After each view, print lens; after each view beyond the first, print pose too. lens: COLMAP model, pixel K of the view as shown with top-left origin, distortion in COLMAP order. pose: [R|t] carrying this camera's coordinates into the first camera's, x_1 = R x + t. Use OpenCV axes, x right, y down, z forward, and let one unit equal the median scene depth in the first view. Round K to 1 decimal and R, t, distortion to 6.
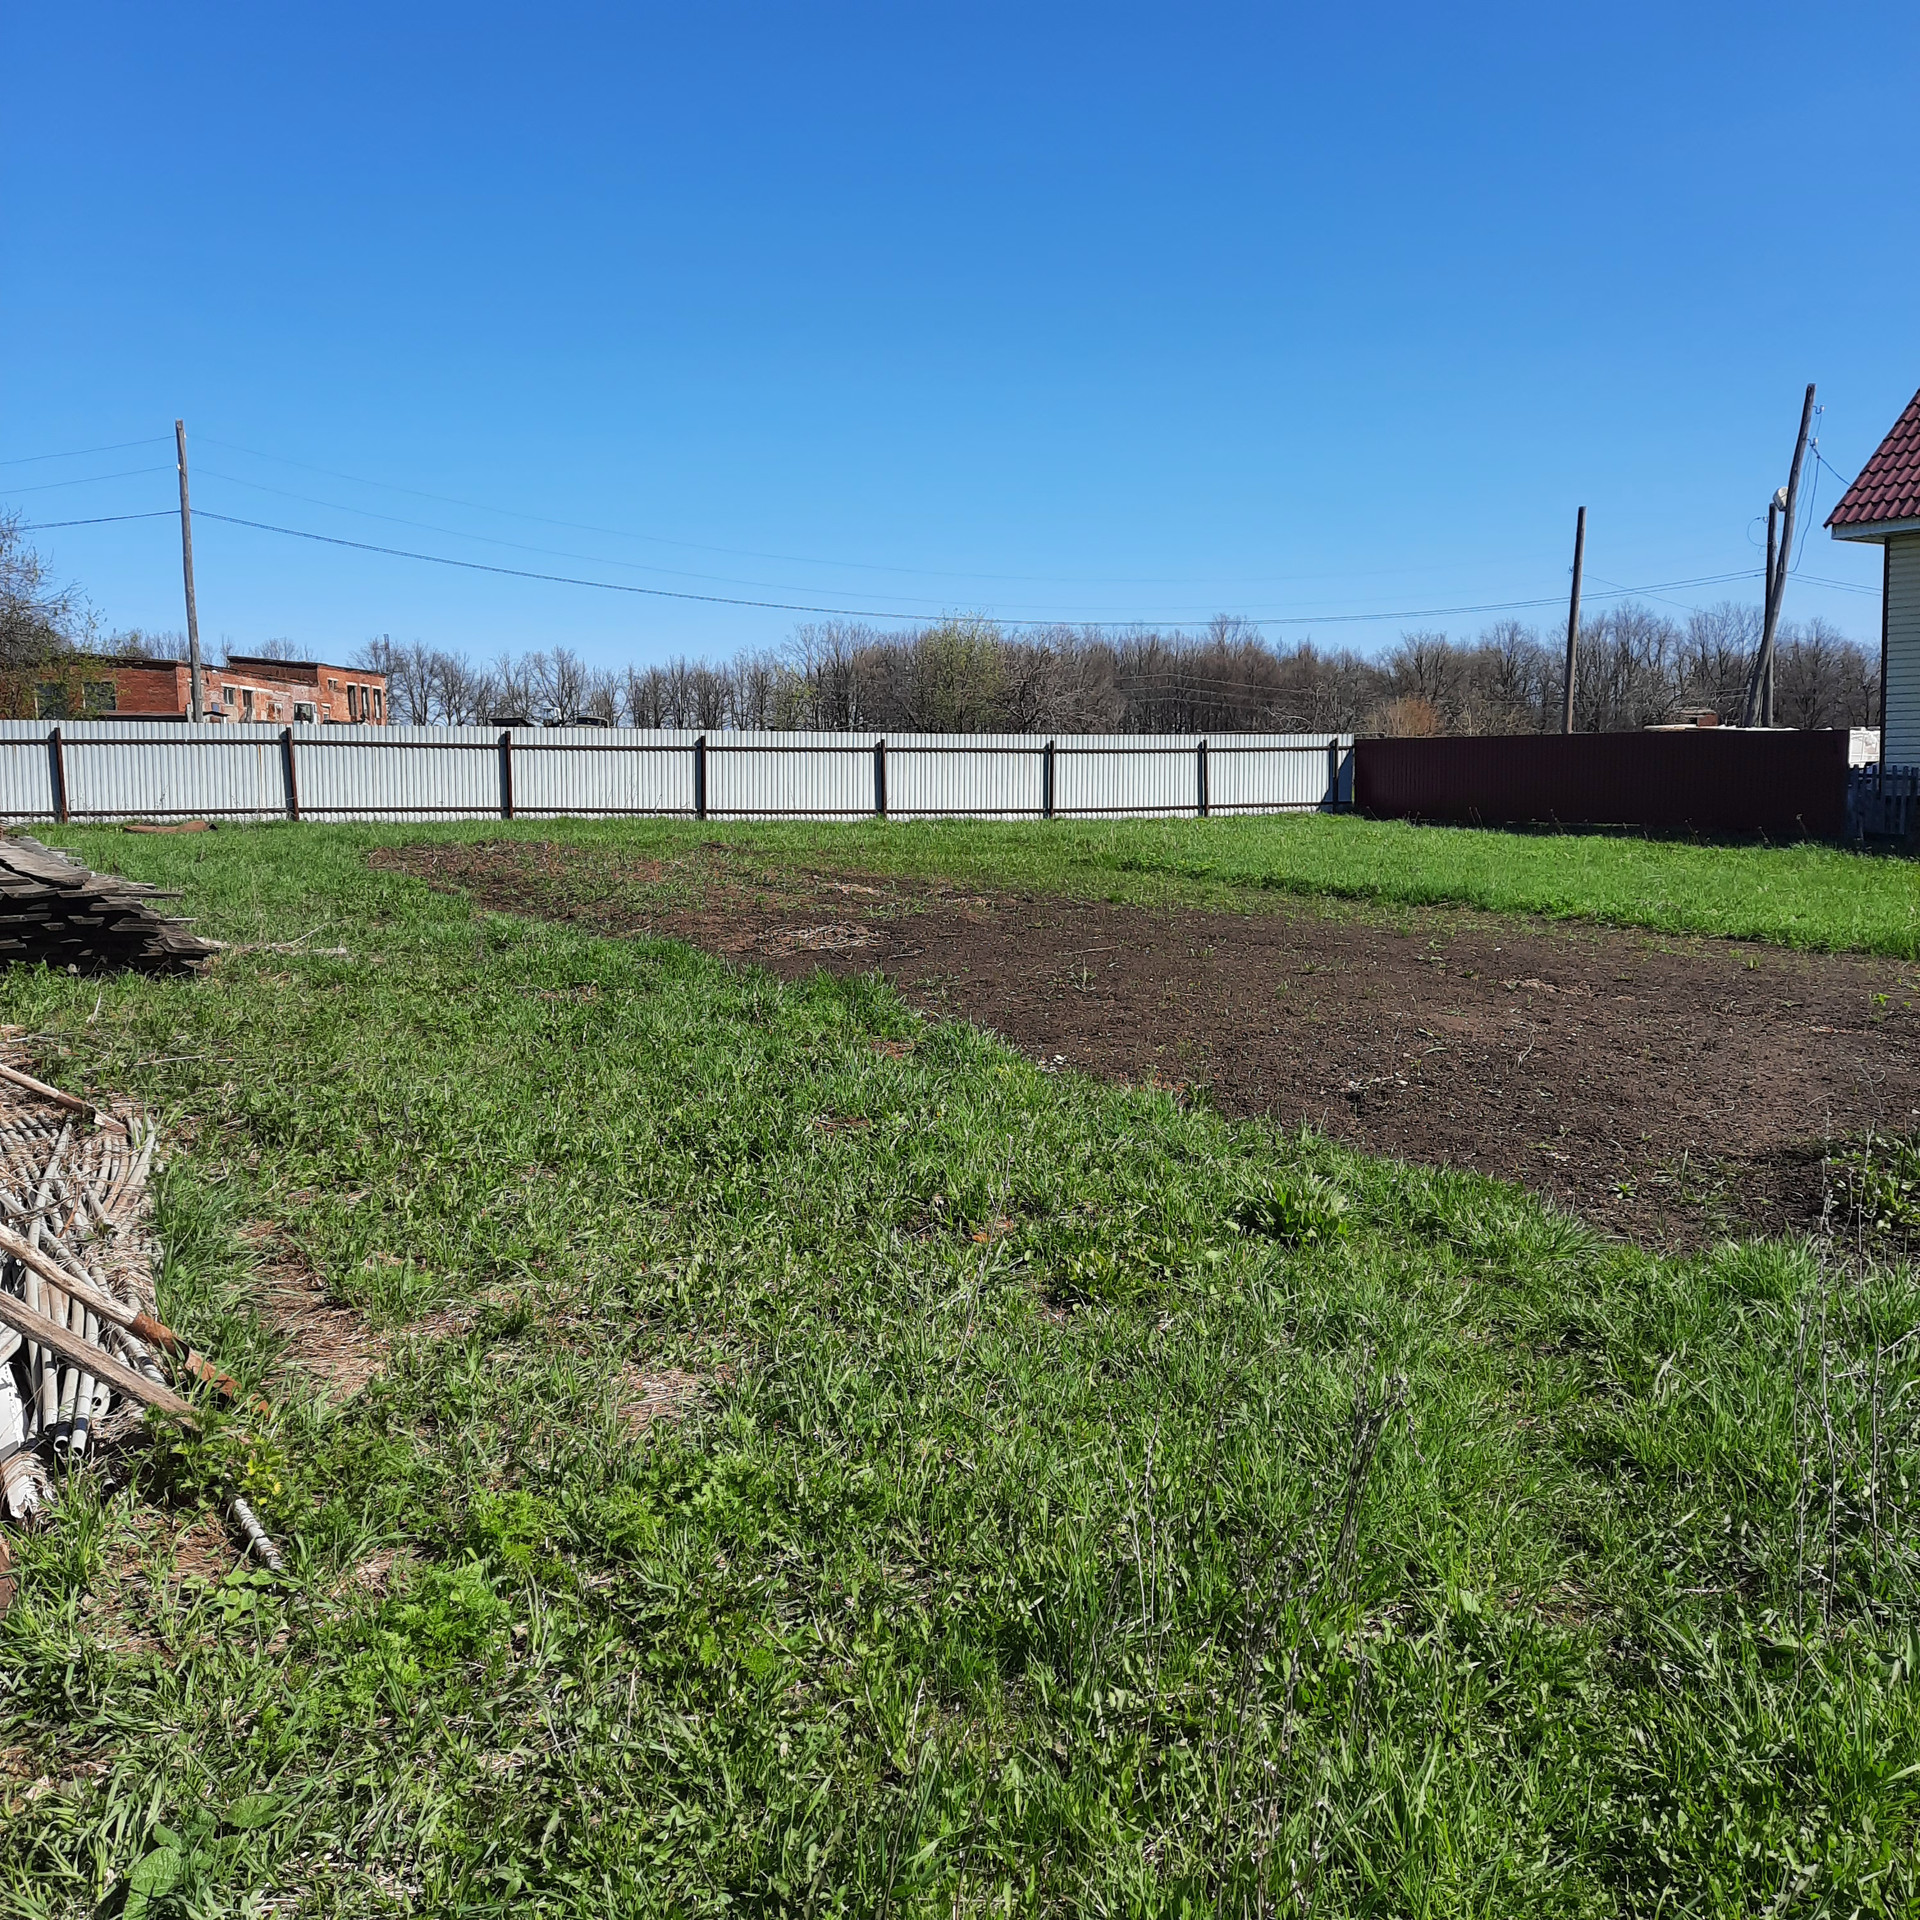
lens RADIAL K [[1928.7, 0, 965.2], [0, 1928.7, 960.2], [0, 0, 1]] dist [0.084815, 0.000000]
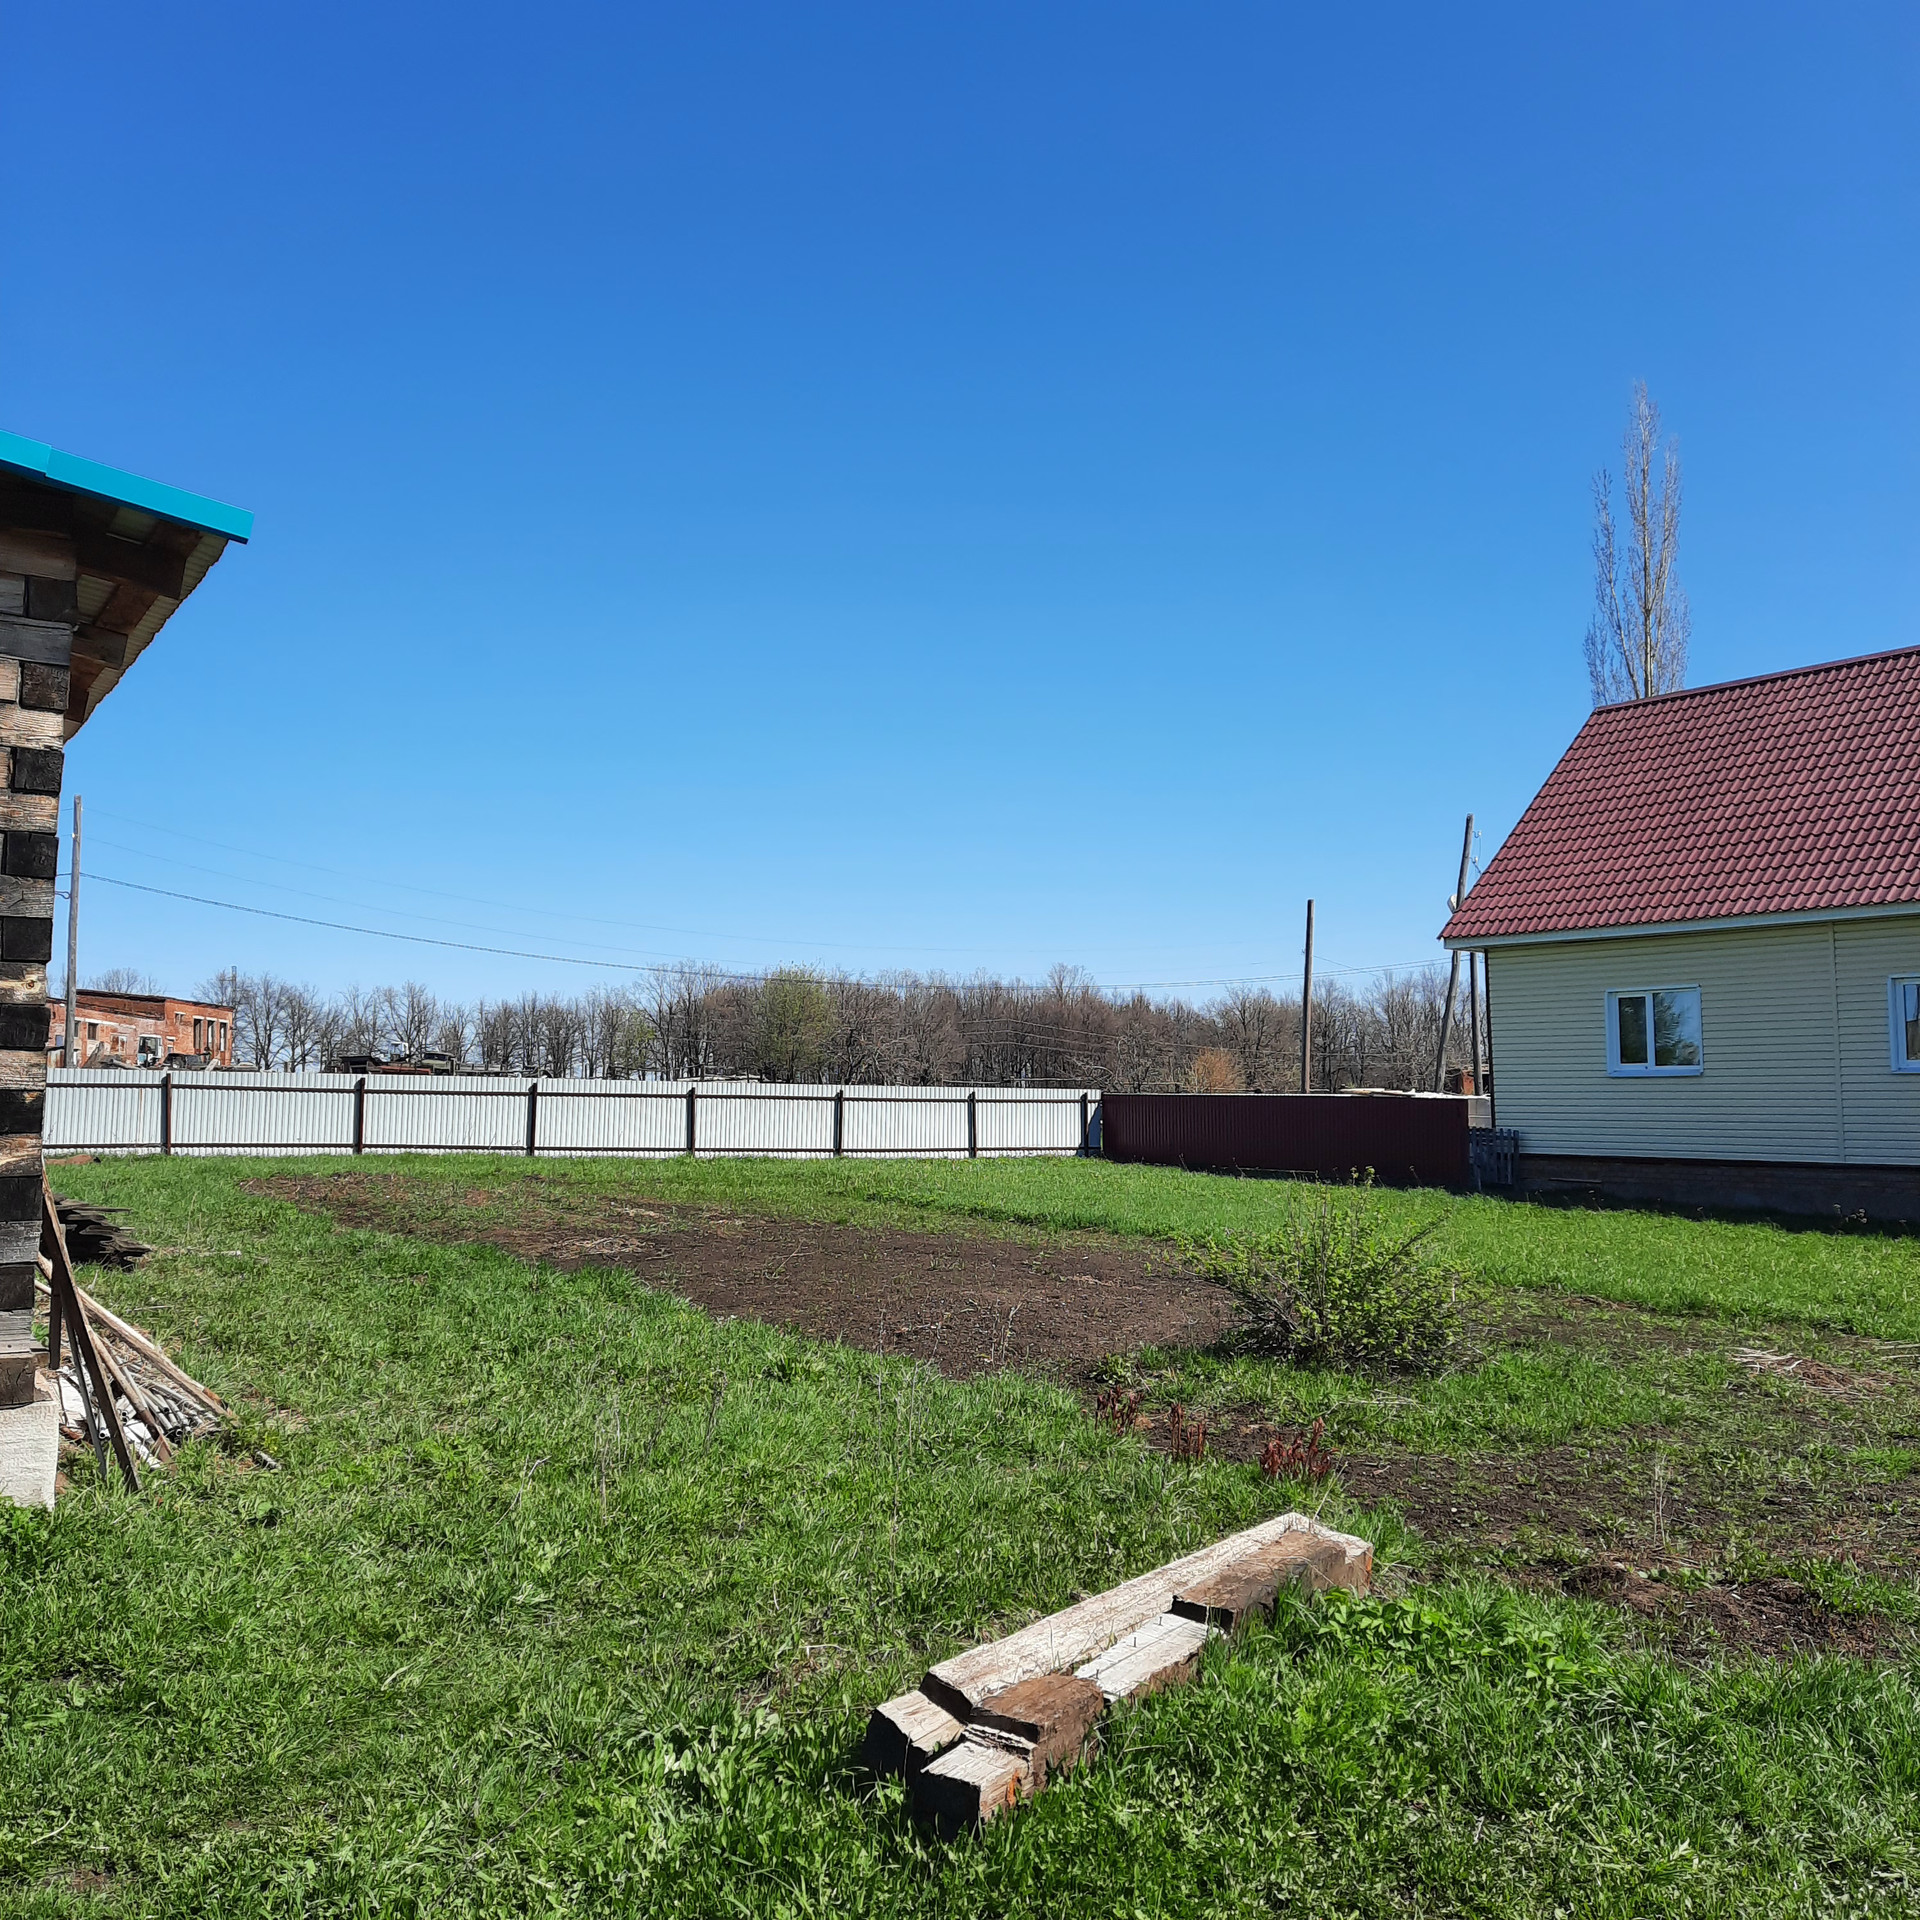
lens RADIAL K [[1928.7, 0, 956.7], [0, 1928.7, 952.3], [0, 0, 1]] dist [0.084815, 0.000000]
pose [[0.997311, 0.021400, 0.070087, 0.029783], [-0.008604, 0.983990, -0.178018, 0.010246], [-0.072774, 0.176936, 0.981528, -0.153987]]
